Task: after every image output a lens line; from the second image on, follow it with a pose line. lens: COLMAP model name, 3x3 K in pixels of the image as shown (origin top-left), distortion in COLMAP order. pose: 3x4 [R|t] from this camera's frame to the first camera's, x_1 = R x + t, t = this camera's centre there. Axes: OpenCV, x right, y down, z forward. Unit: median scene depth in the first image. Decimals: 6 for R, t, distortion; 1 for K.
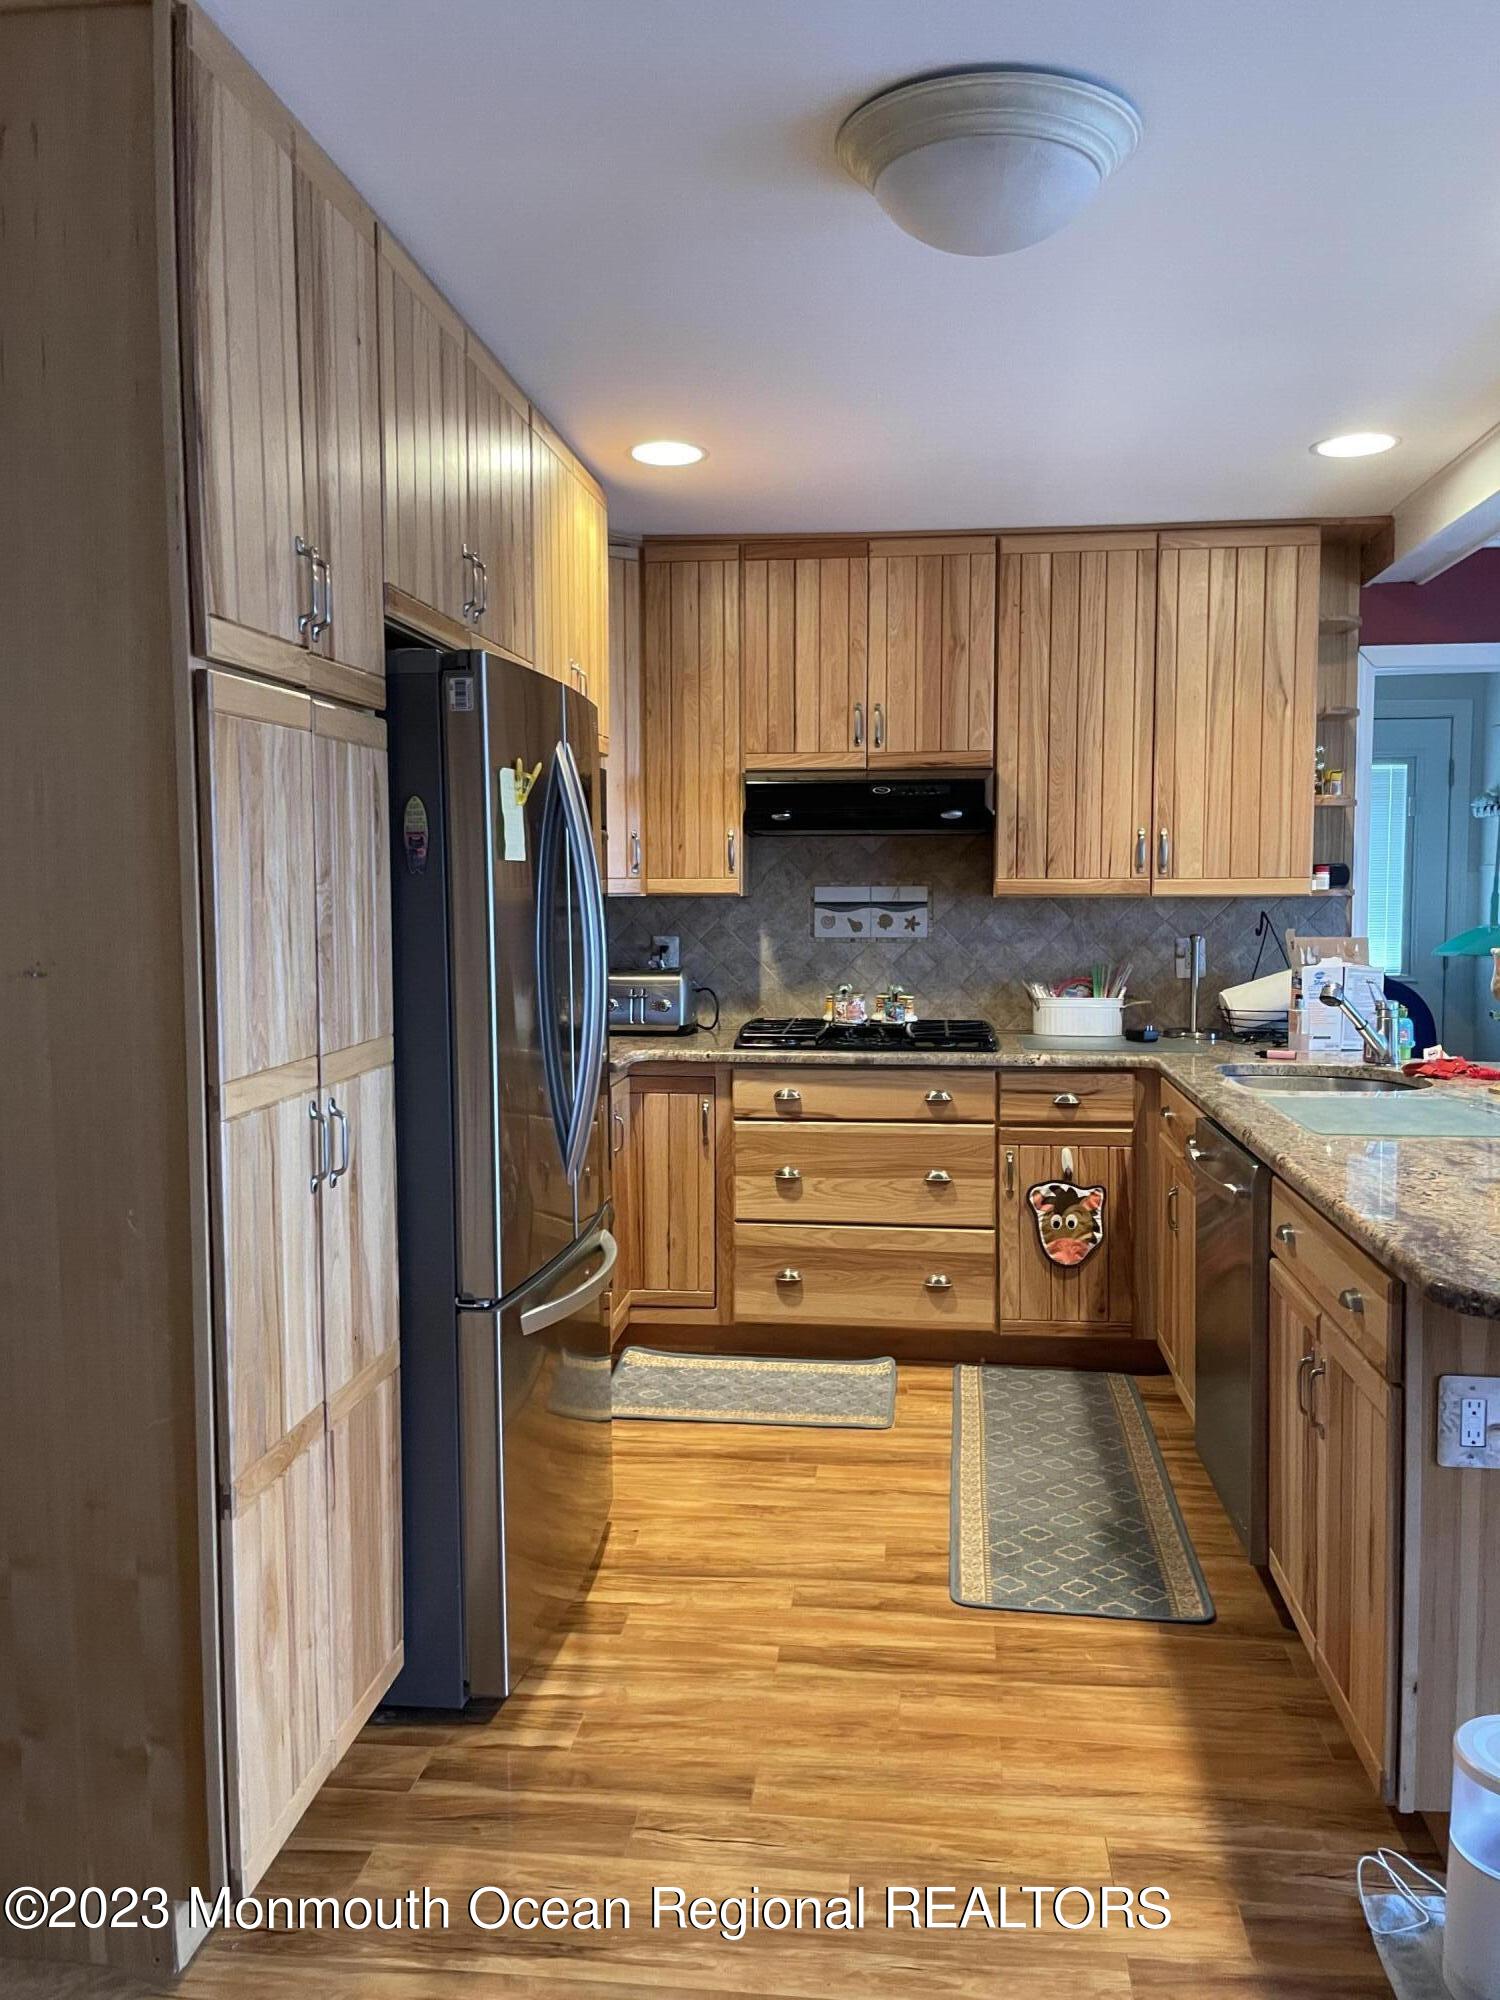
lens RADIAL K [[1534.0, 0, 768.6], [0, 1534.0, 989.6], [0, 0, 1]] dist [0.062920, -0.046744]
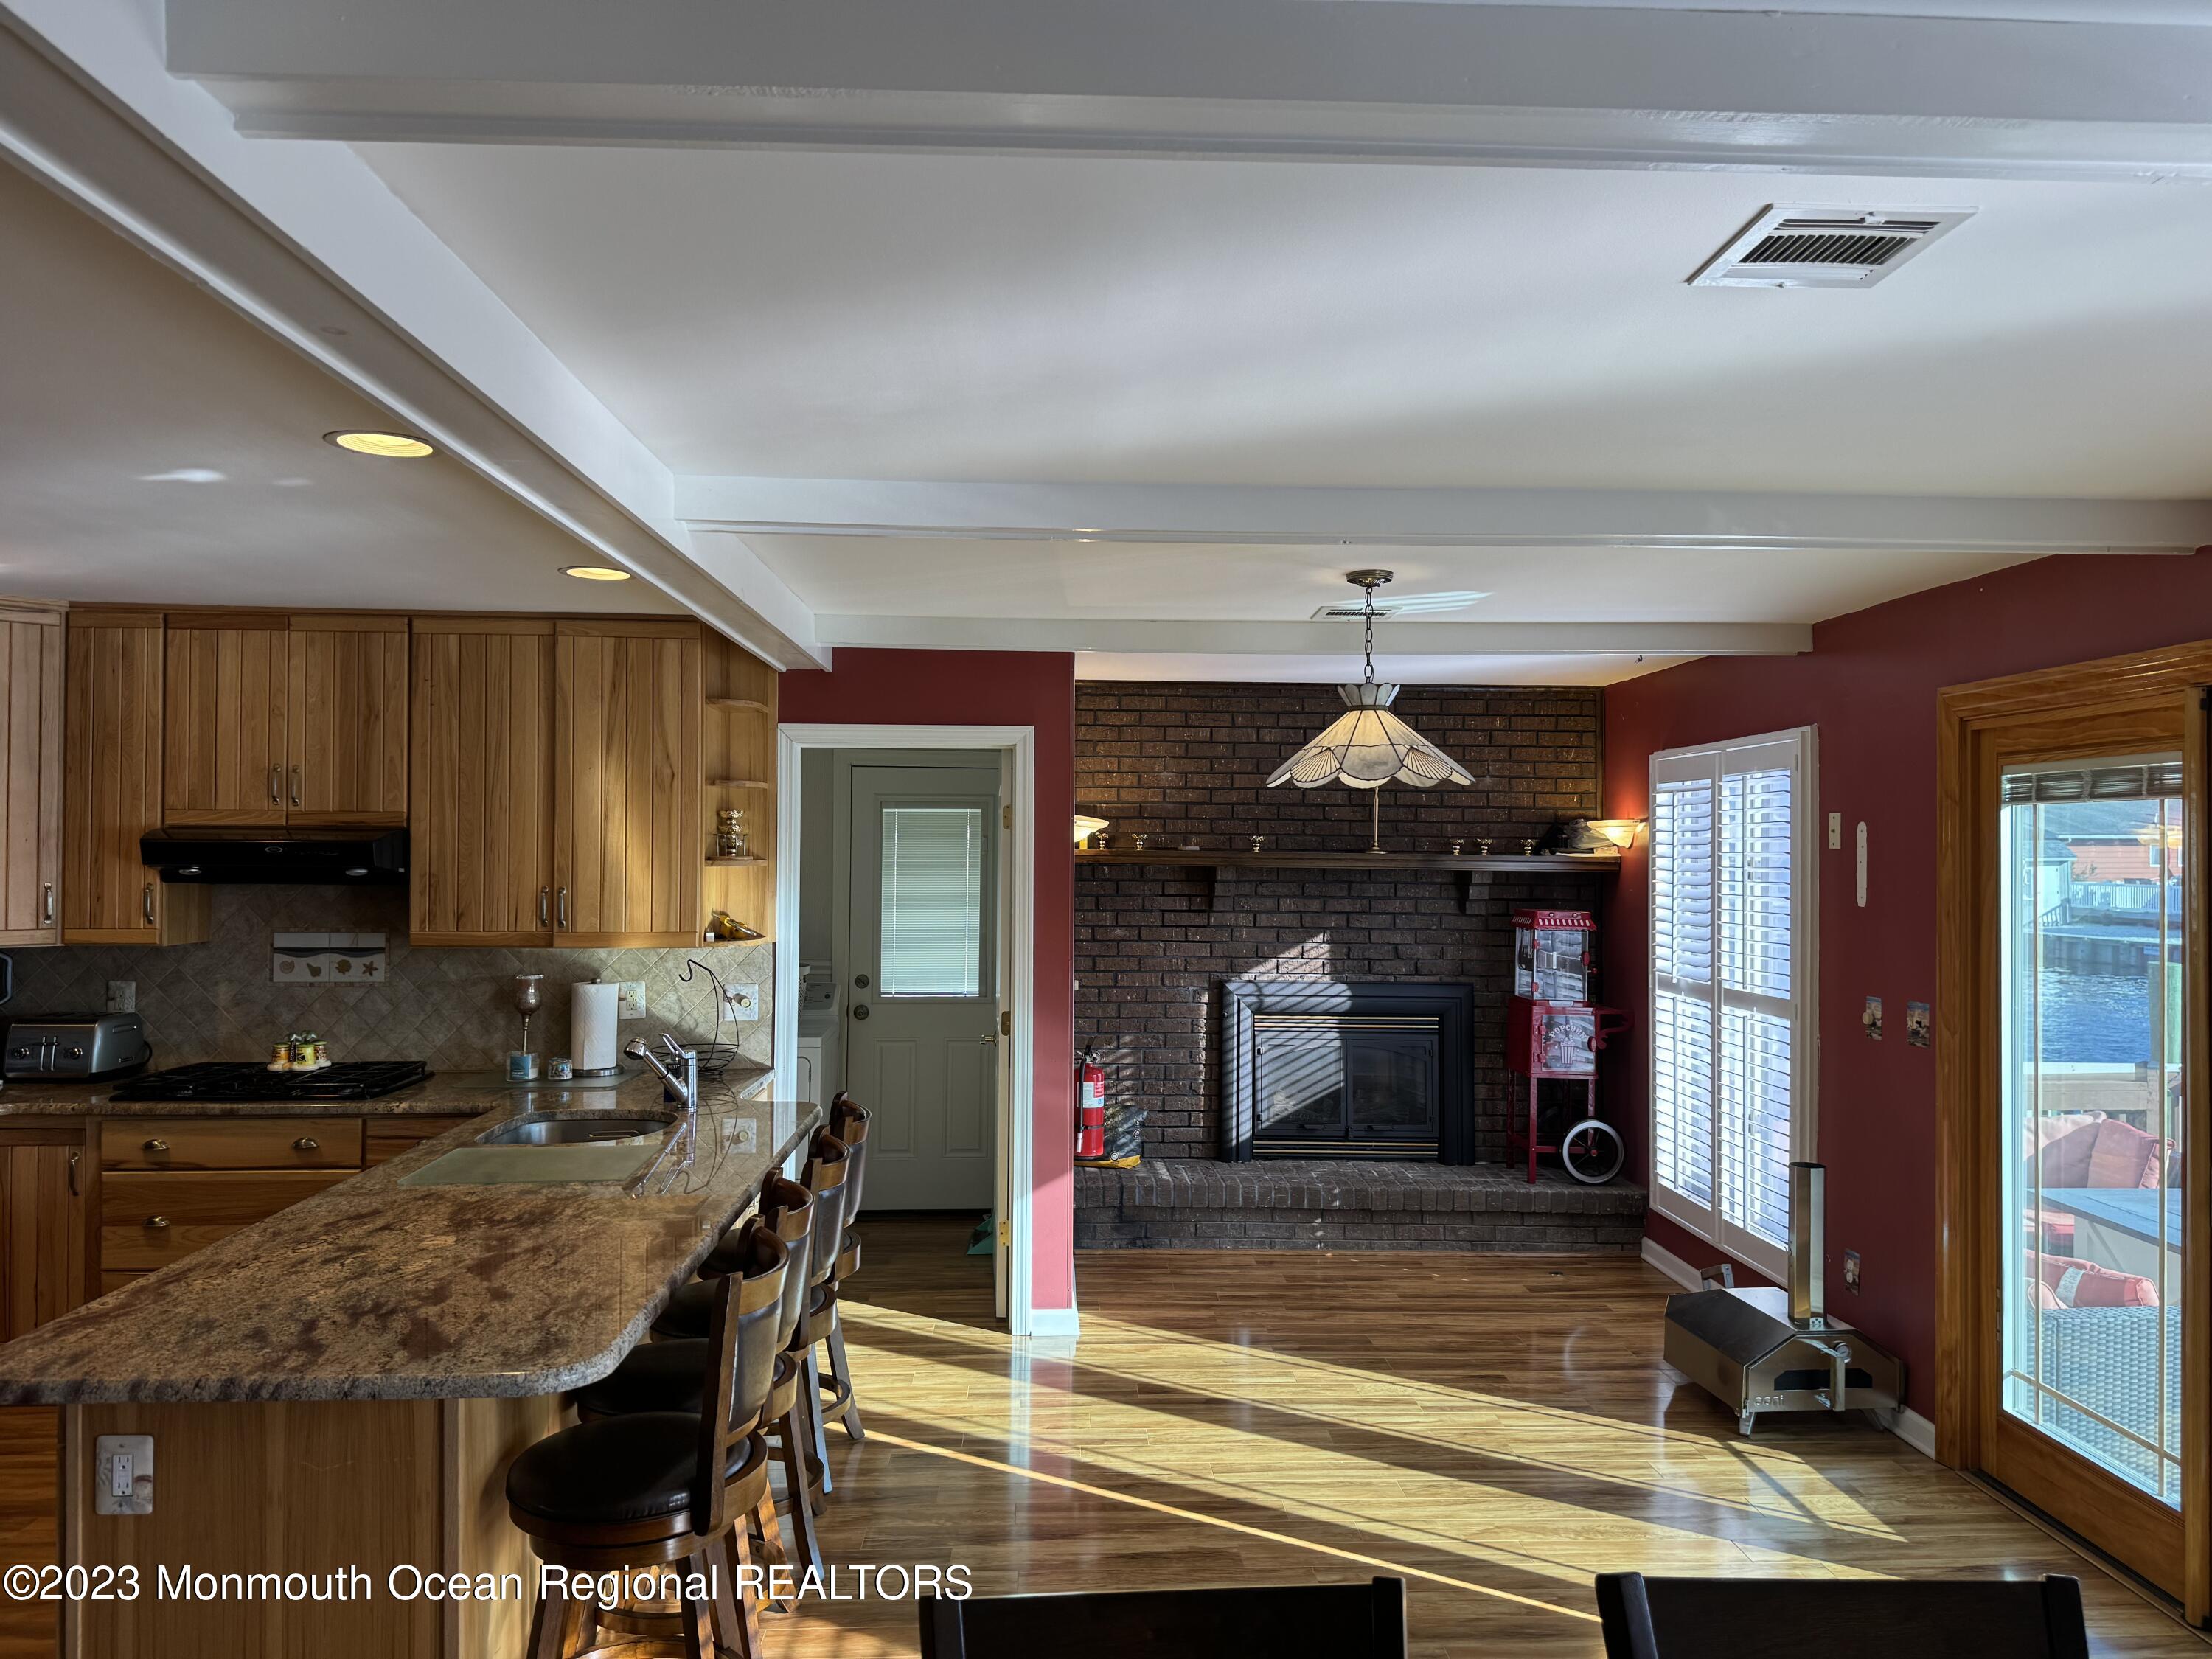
lens RADIAL K [[1539.4, 0, 1107.6], [0, 1539.4, 830.8], [0, 0, 1]] dist [0.041469, -0.035377]
pose [[0.987319, 0.011533, 0.158329, 0.456299], [0.002955, 0.995849, -0.090970, -0.042292], [-0.158721, 0.090285, 0.983187, -0.138160]]
